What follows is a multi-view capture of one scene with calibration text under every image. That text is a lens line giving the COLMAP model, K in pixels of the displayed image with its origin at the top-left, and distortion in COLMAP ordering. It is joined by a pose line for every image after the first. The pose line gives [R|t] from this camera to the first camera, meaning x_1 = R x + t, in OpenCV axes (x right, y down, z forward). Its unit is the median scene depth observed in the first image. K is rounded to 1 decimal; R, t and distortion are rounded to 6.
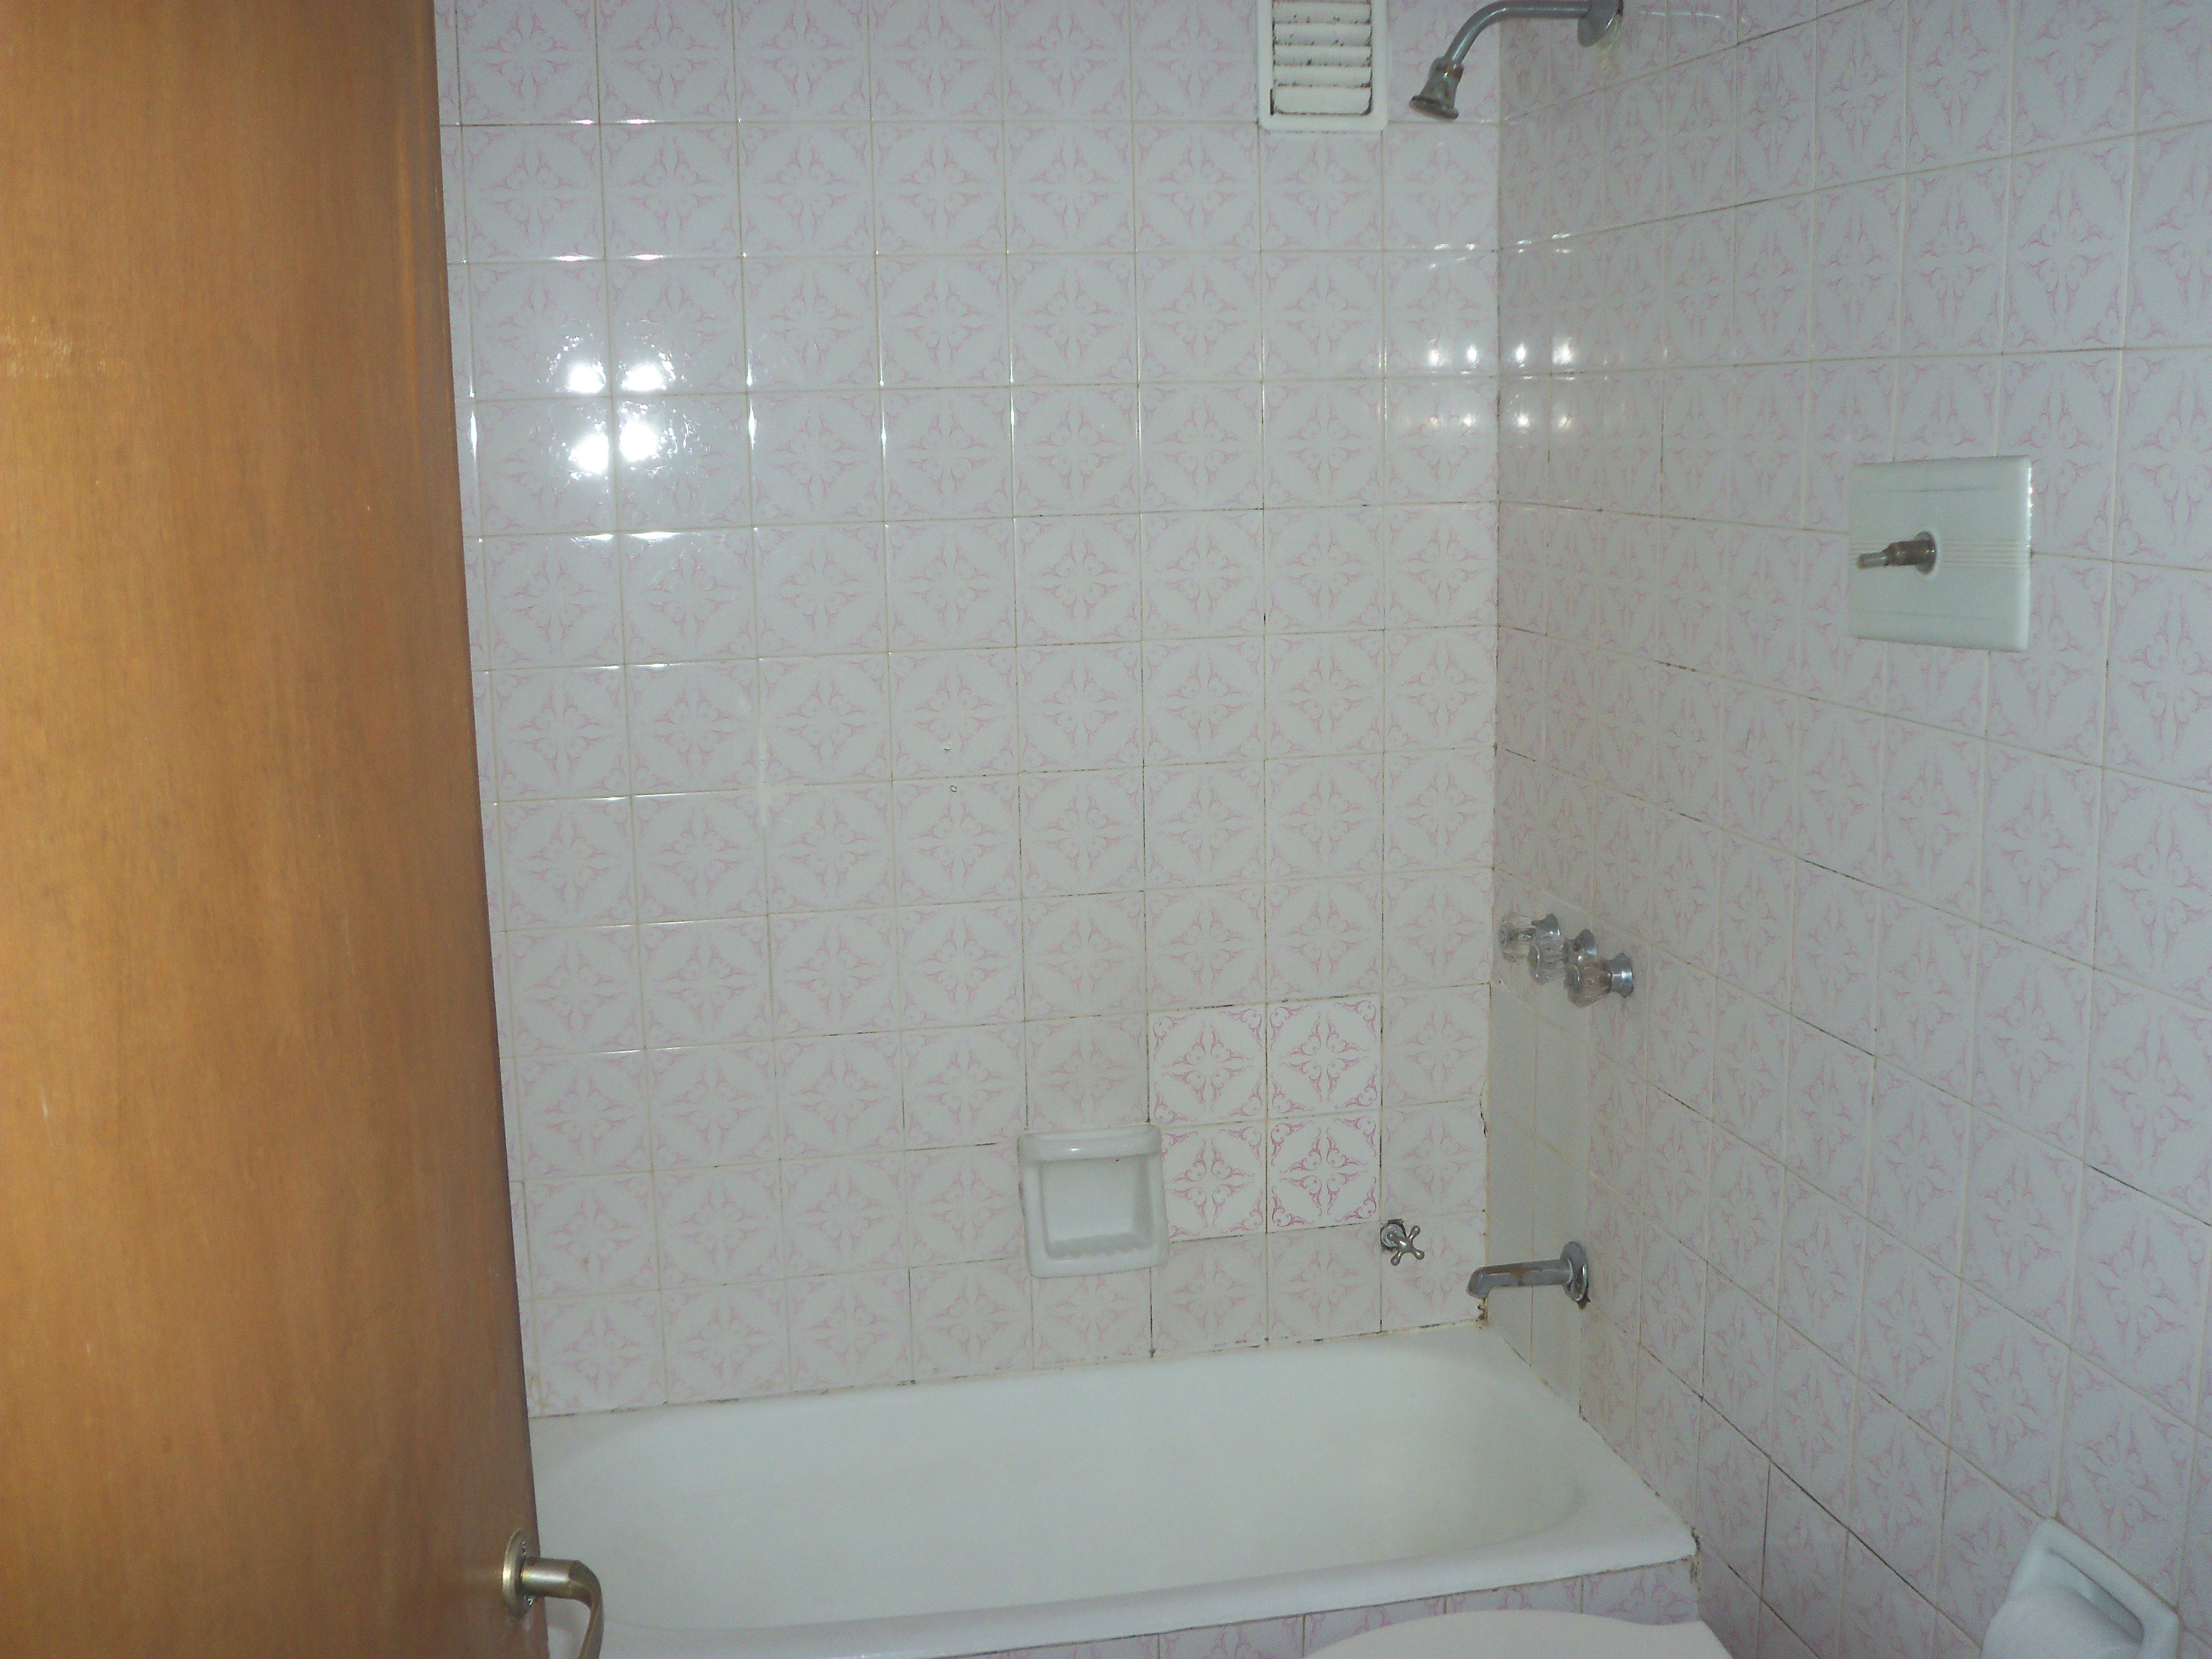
lens RADIAL K [[2284.6, 0, 1093.9], [0, 2284.6, 816.5], [0, 0, 1]] dist [-0.149544, 0.080710]
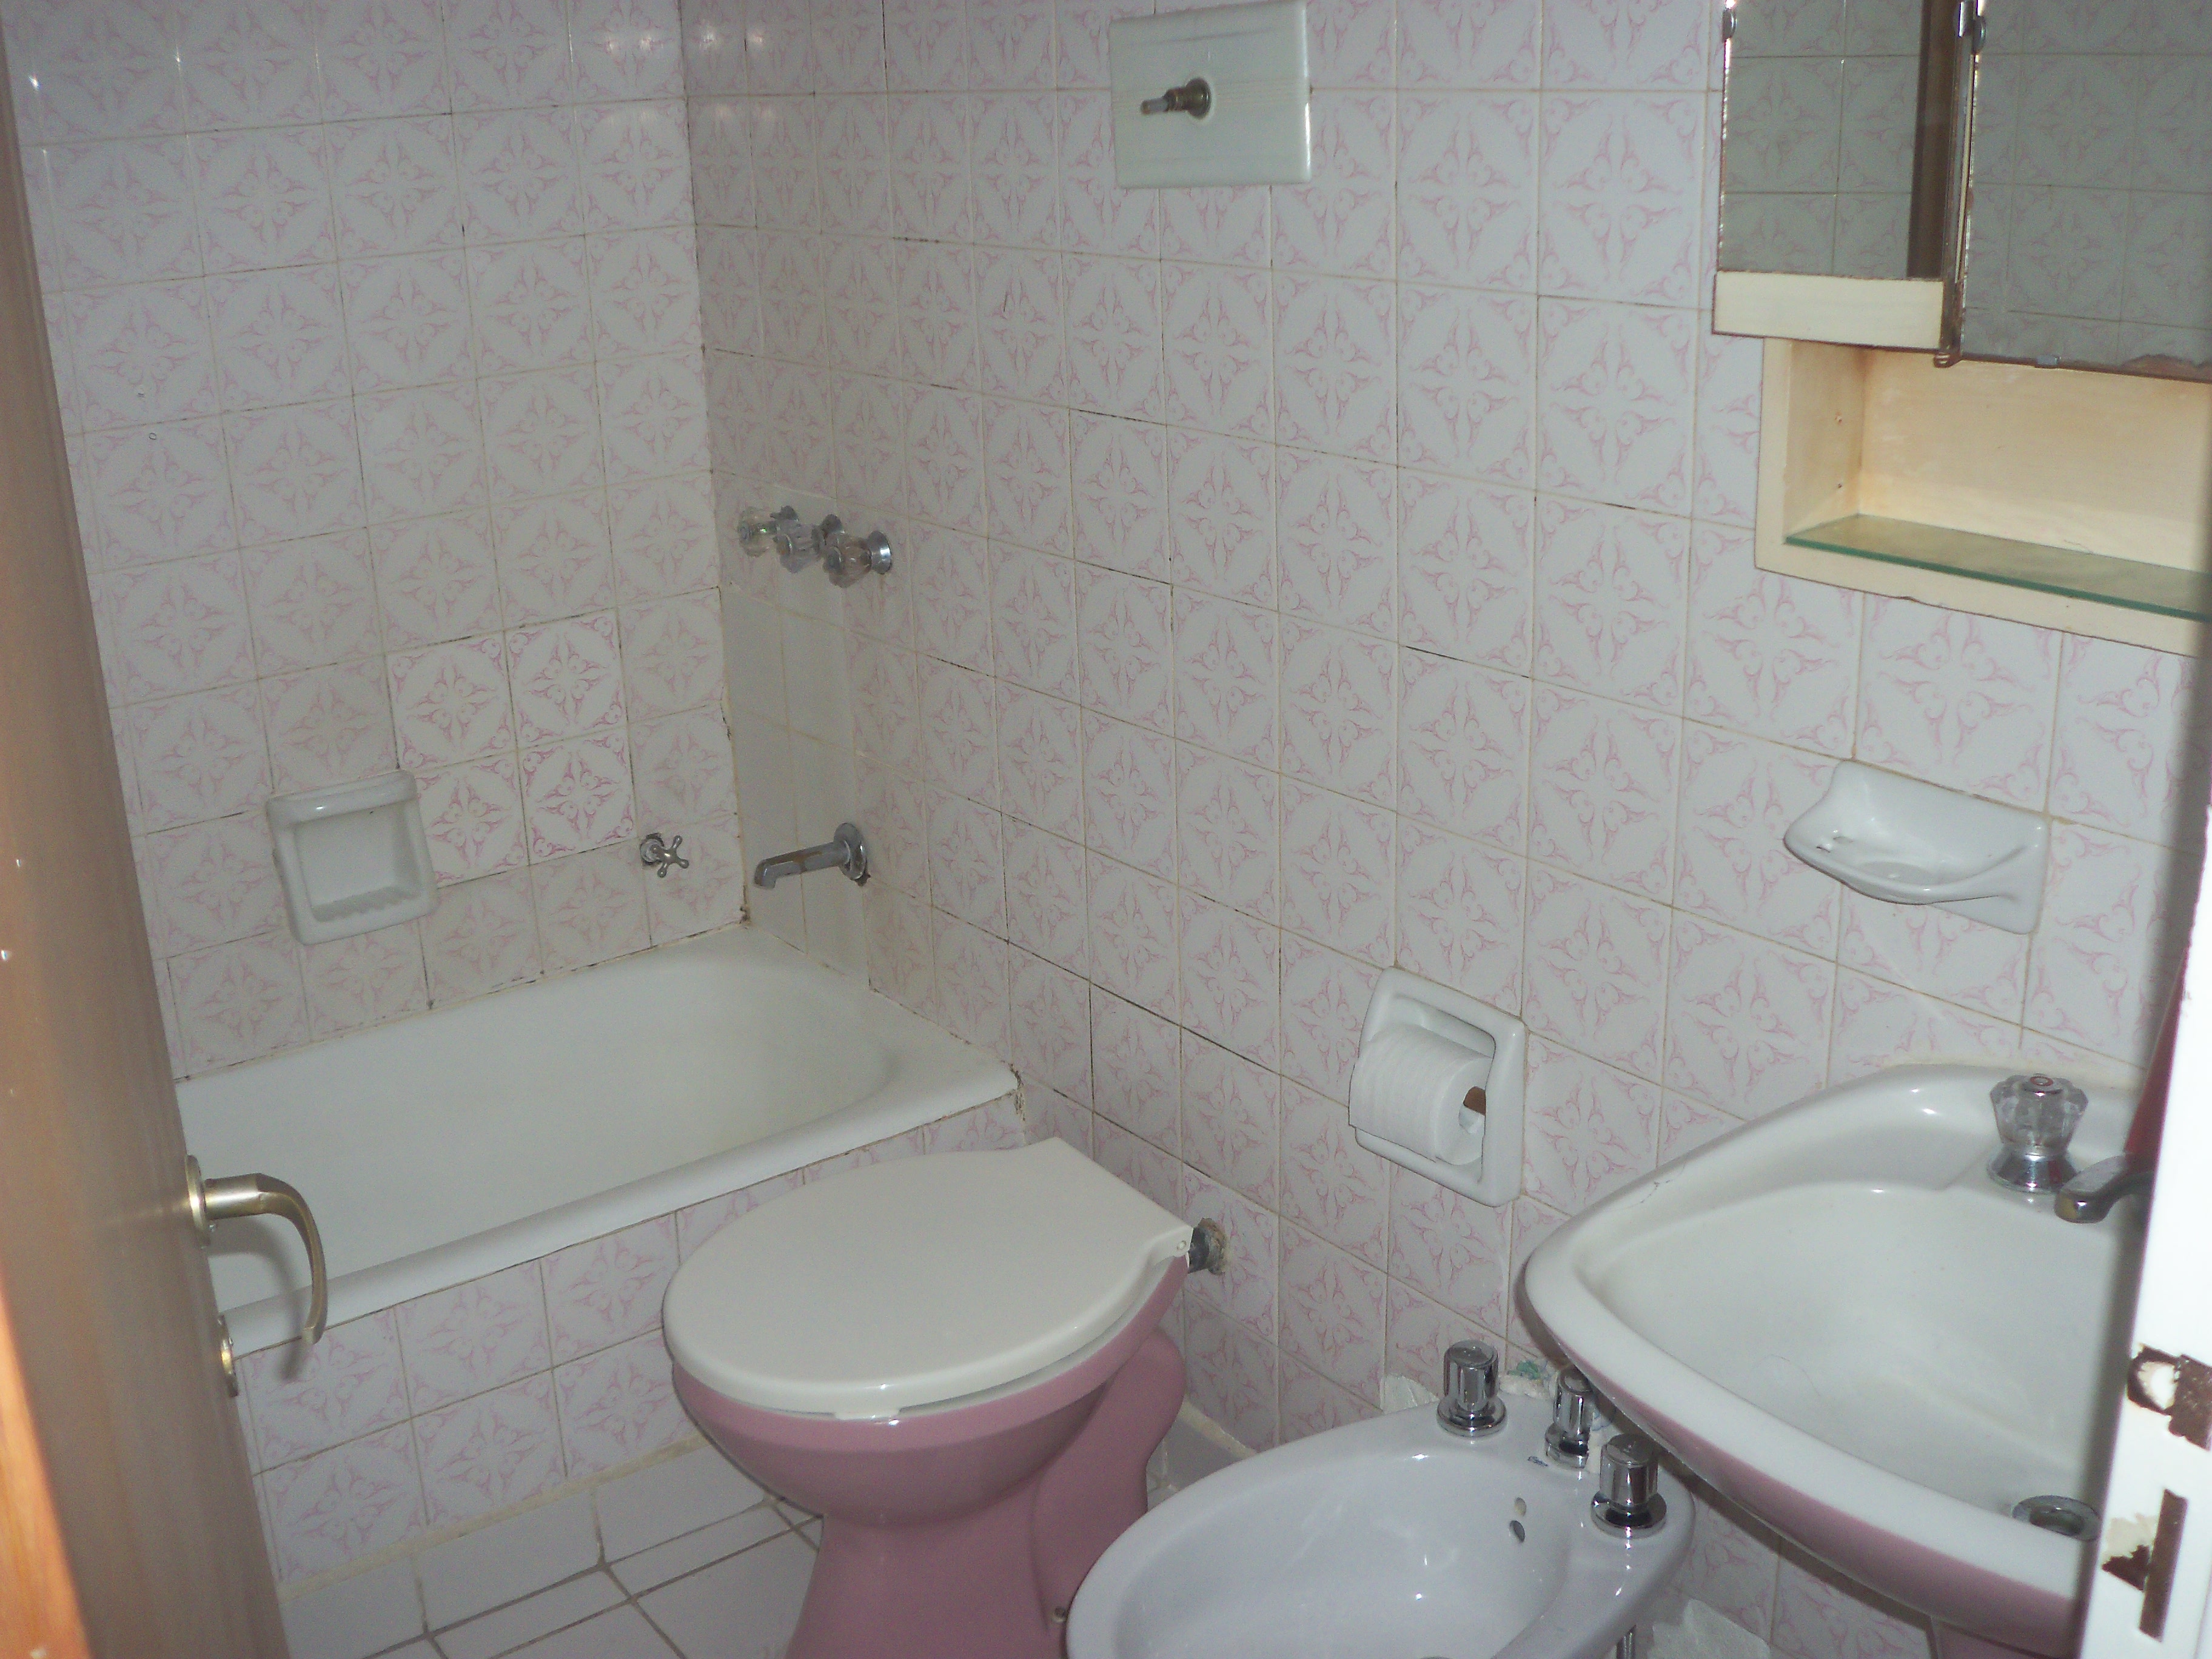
lens RADIAL K [[2284.6, 0, 1093.9], [0, 2284.6, 816.5], [0, 0, 1]] dist [-0.149544, 0.080710]
pose [[0.903085, -0.146979, 0.403528, -0.099580], [0.087378, 0.982843, 0.162436, 0.025286], [-0.420480, -0.111434, 0.900433, 0.015753]]
